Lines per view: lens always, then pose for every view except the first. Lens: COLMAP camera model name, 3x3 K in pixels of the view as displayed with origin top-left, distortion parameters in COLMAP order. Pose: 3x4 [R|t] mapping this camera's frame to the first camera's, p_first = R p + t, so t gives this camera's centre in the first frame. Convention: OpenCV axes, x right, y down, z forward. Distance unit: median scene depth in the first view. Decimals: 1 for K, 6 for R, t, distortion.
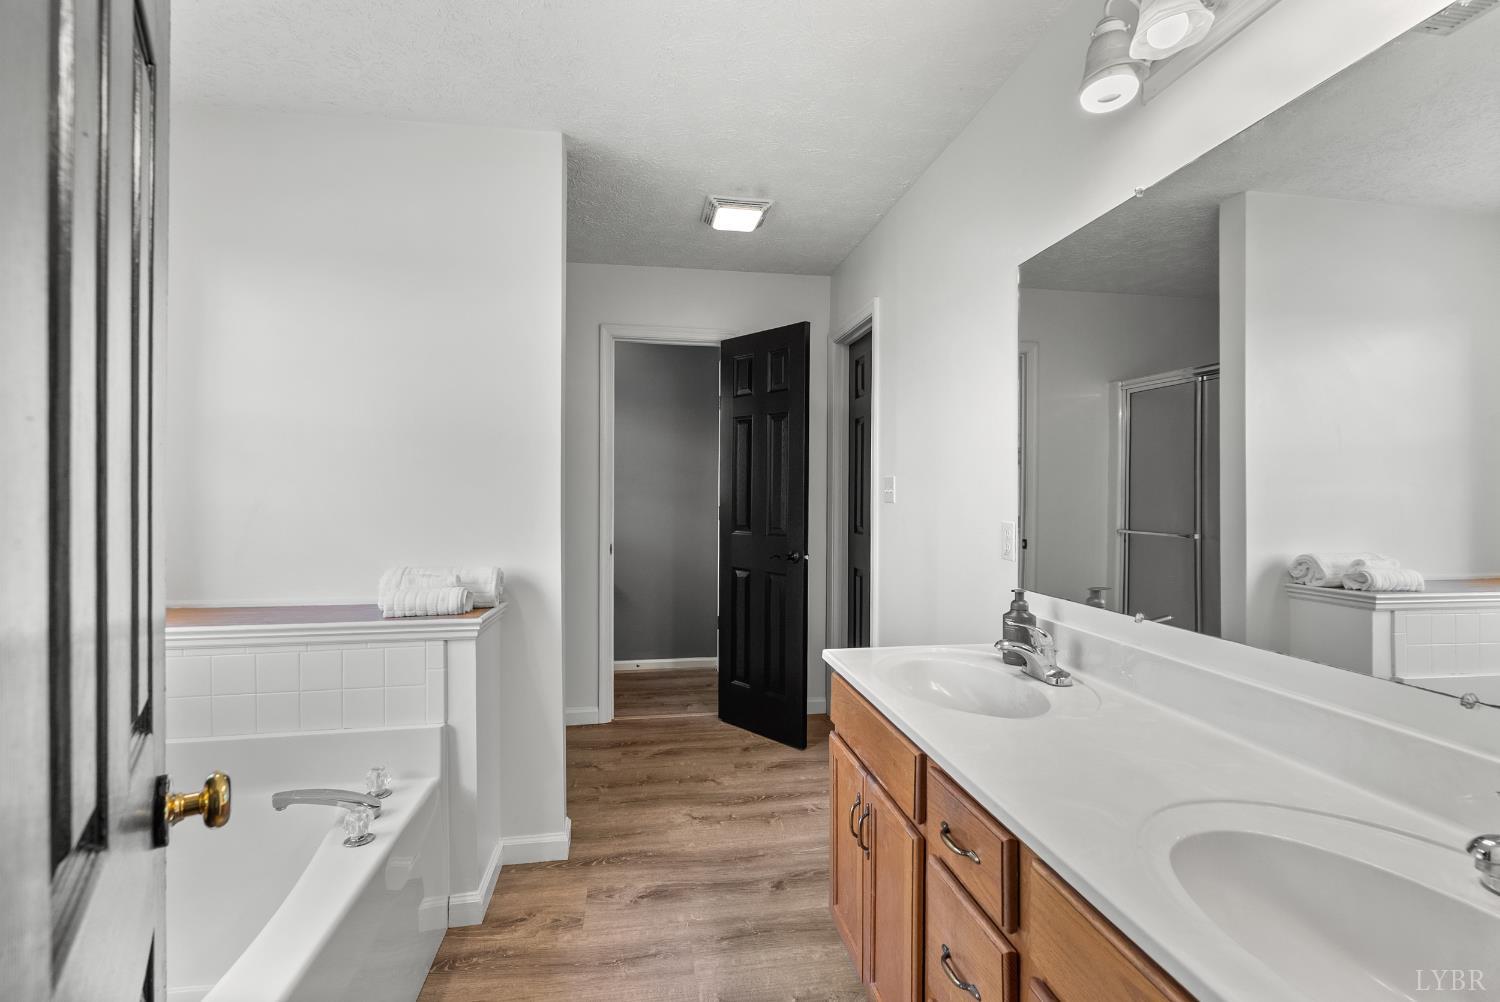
lens RADIAL K [[671.6, 0, 749.0], [0, 671.6, 506.5], [0, 0, 1]] dist [-0.002222, -0.000415]
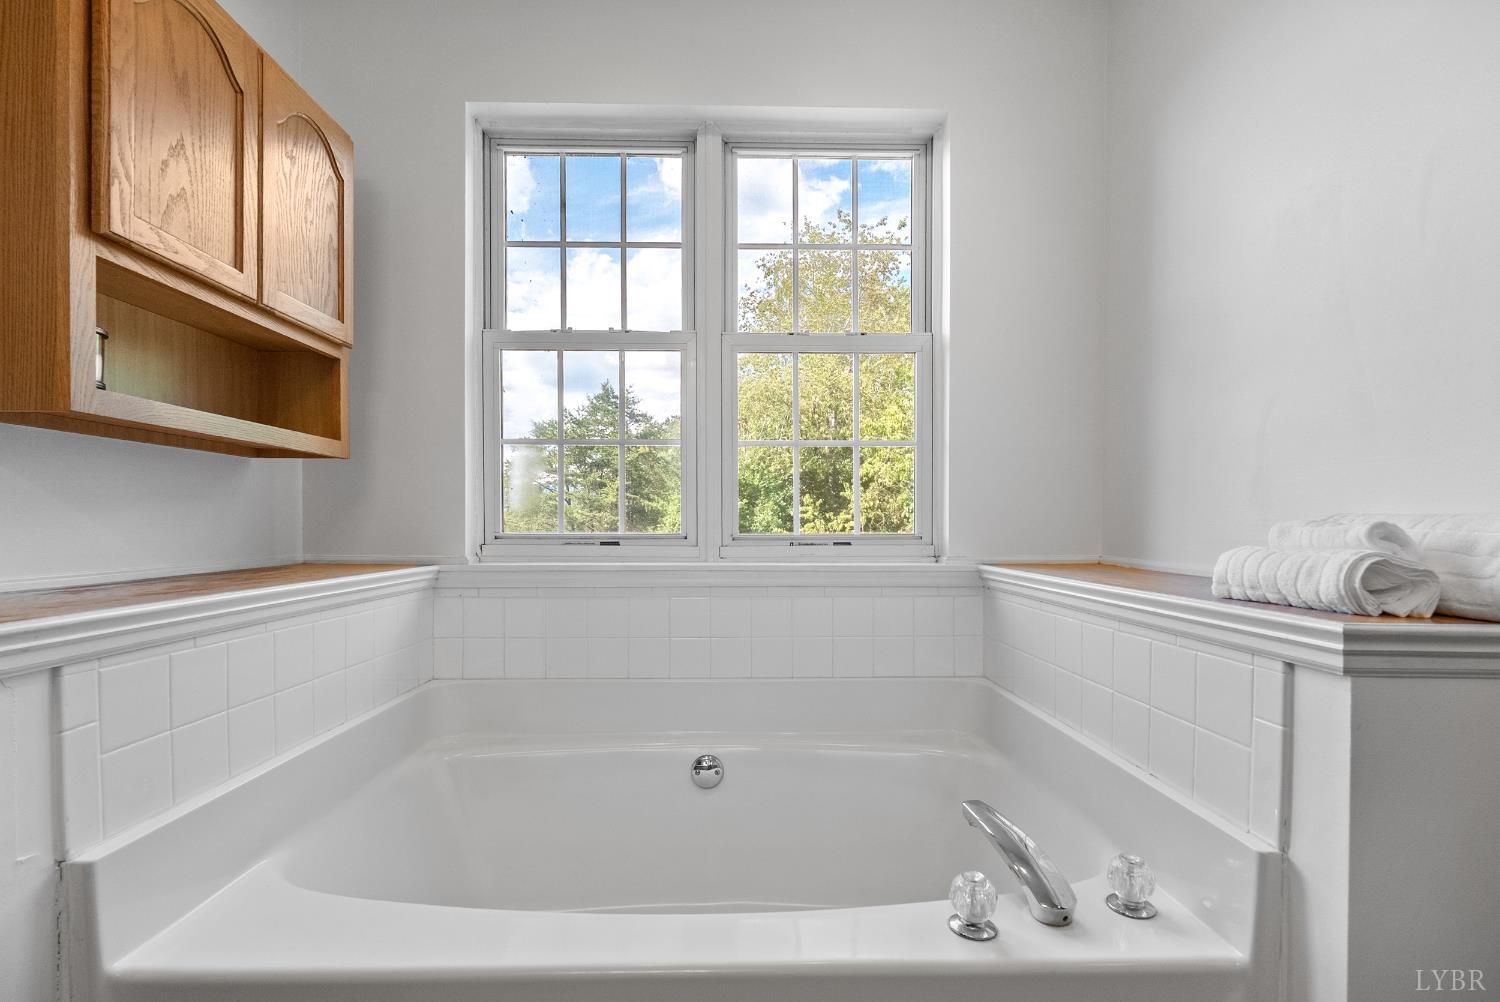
lens RADIAL K [[678.6, 0, 750.3], [0, 678.6, 538.1], [0, 0, 1]] dist [-0.018969, 0.000628]
pose [[-0.144438, 0.021084, -0.989289, 0.027081], [-0.012306, 0.999657, 0.023101, 0.112972], [0.989437, 0.015511, -0.144130, 0.716925]]
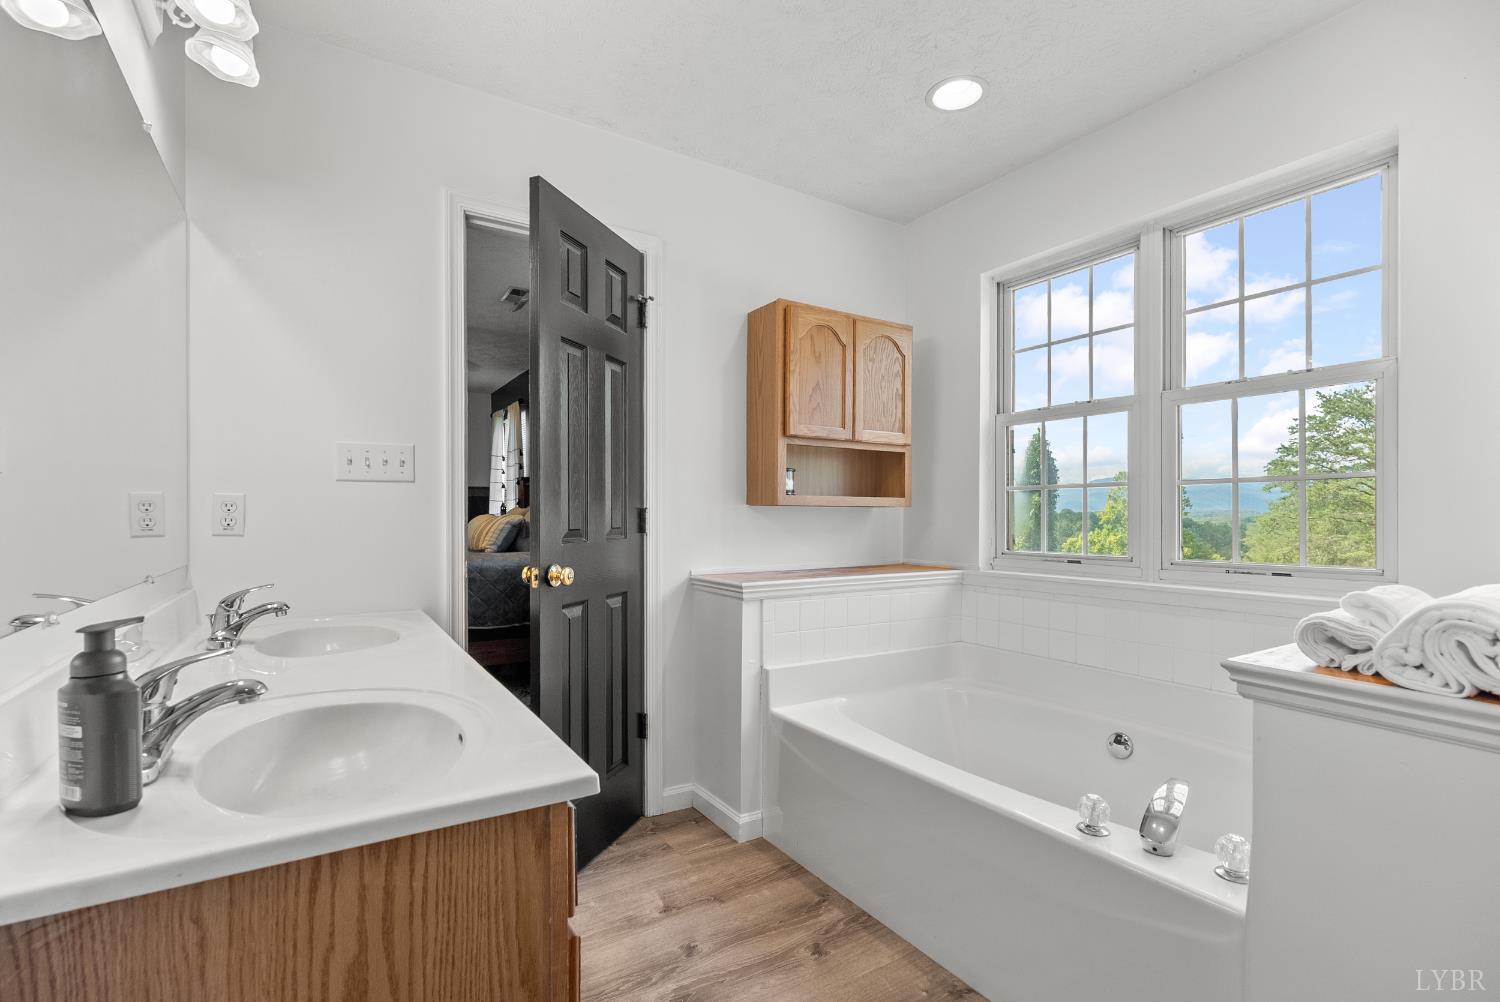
lens RADIAL K [[671.6, 0, 749.0], [0, 671.6, 506.5], [0, 0, 1]] dist [-0.002222, -0.000415]
pose [[-0.922254, -0.005899, -0.386539, 0.180135], [-0.003994, 0.999976, -0.005732, 0.045218], [0.386563, -0.003743, -0.922255, 1.361893]]
